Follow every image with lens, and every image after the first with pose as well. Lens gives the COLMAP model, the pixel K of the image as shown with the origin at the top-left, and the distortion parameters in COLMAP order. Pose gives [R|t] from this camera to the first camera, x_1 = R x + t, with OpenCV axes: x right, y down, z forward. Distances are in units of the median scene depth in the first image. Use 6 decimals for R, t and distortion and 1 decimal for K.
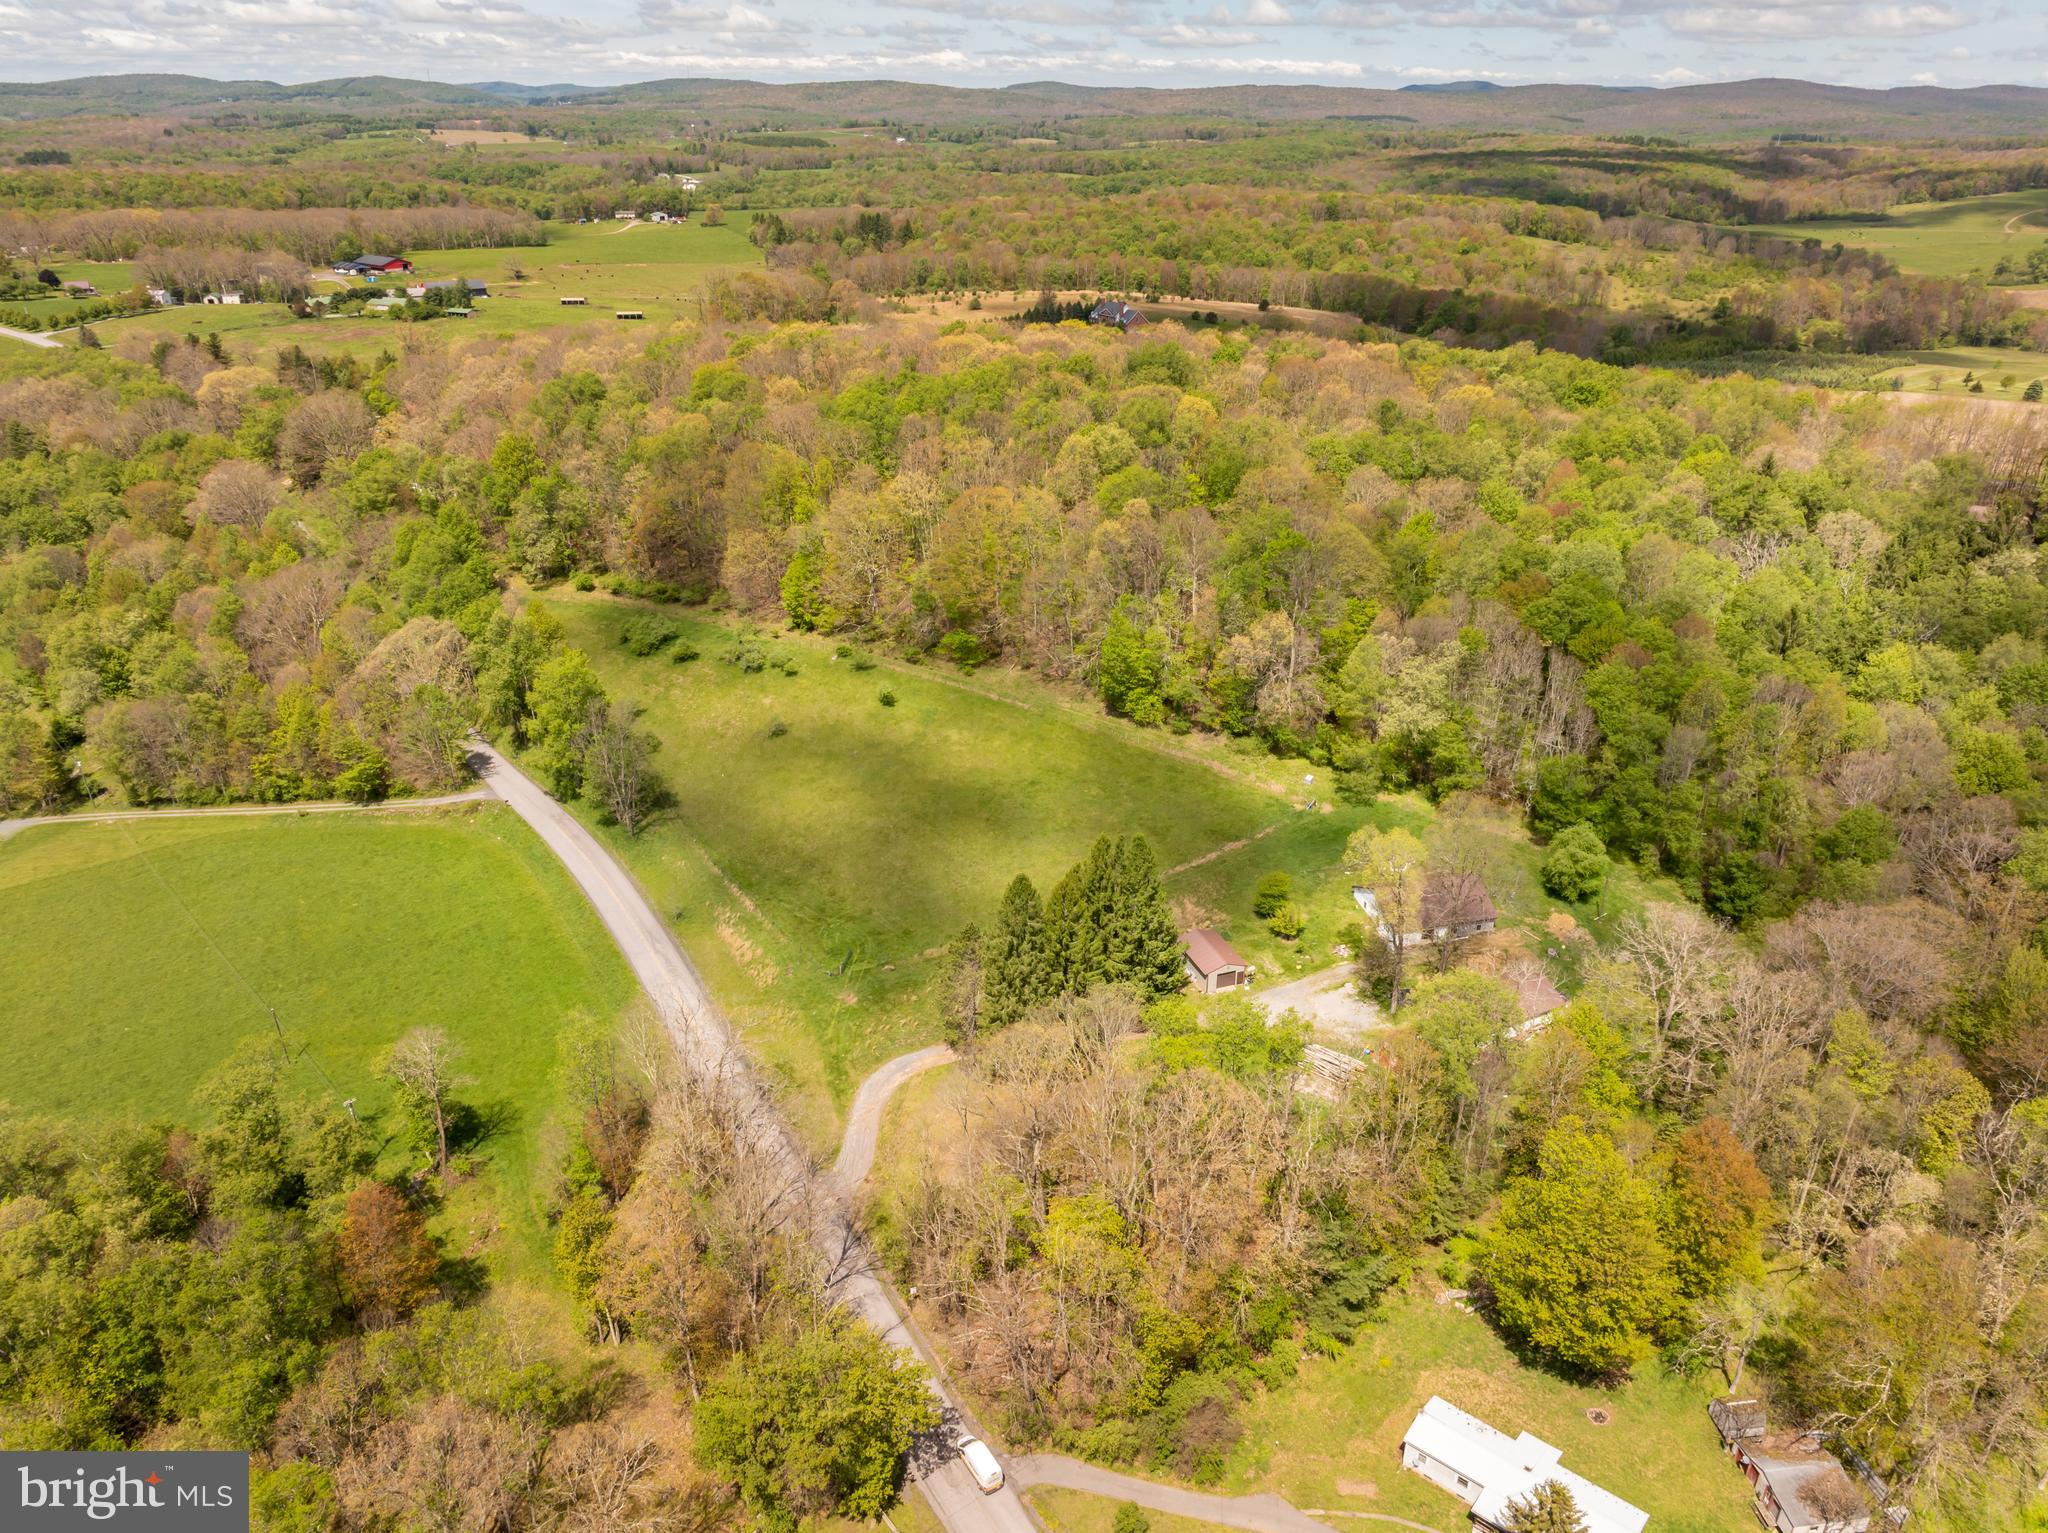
lens RADIAL K [[1427.2, 0, 1028.6], [0, 1427.2, 776.8], [0, 0, 1]] dist [-0.055438, 0.040602]
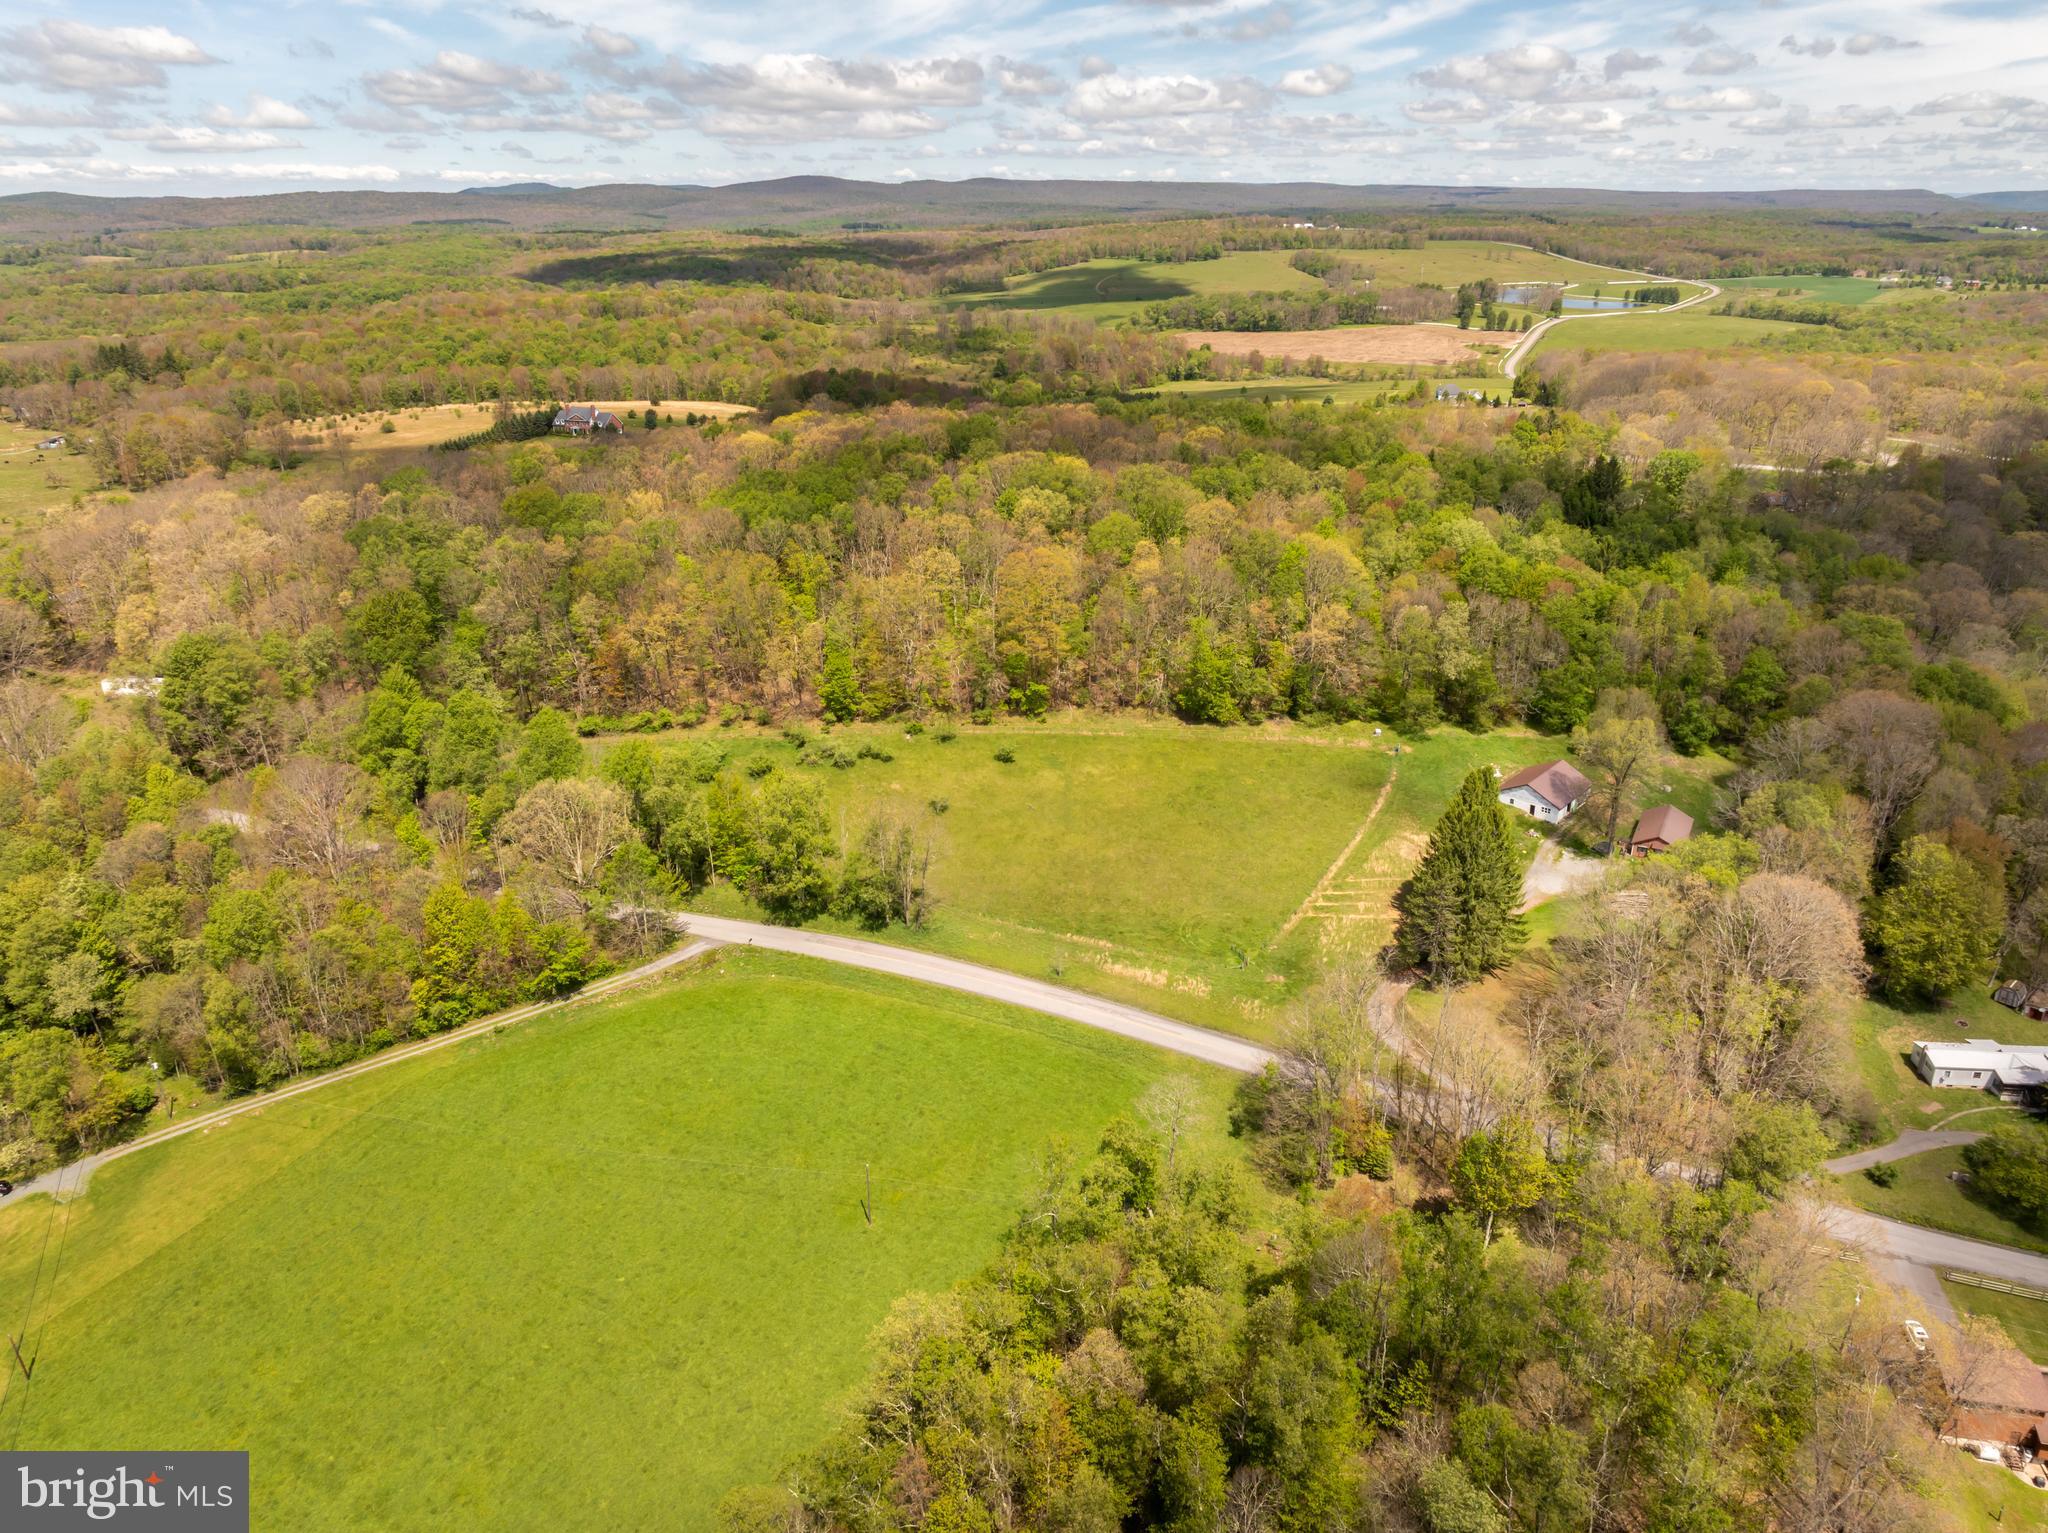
lens RADIAL K [[1427.2, 0, 1028.6], [0, 1427.2, 776.8], [0, 0, 1]] dist [-0.055438, 0.040602]
pose [[0.823118, -0.224138, 0.521765, -0.646152], [0.255058, 0.966839, 0.012960, -0.049439], [-0.507367, 0.122413, 0.852991, 0.092097]]
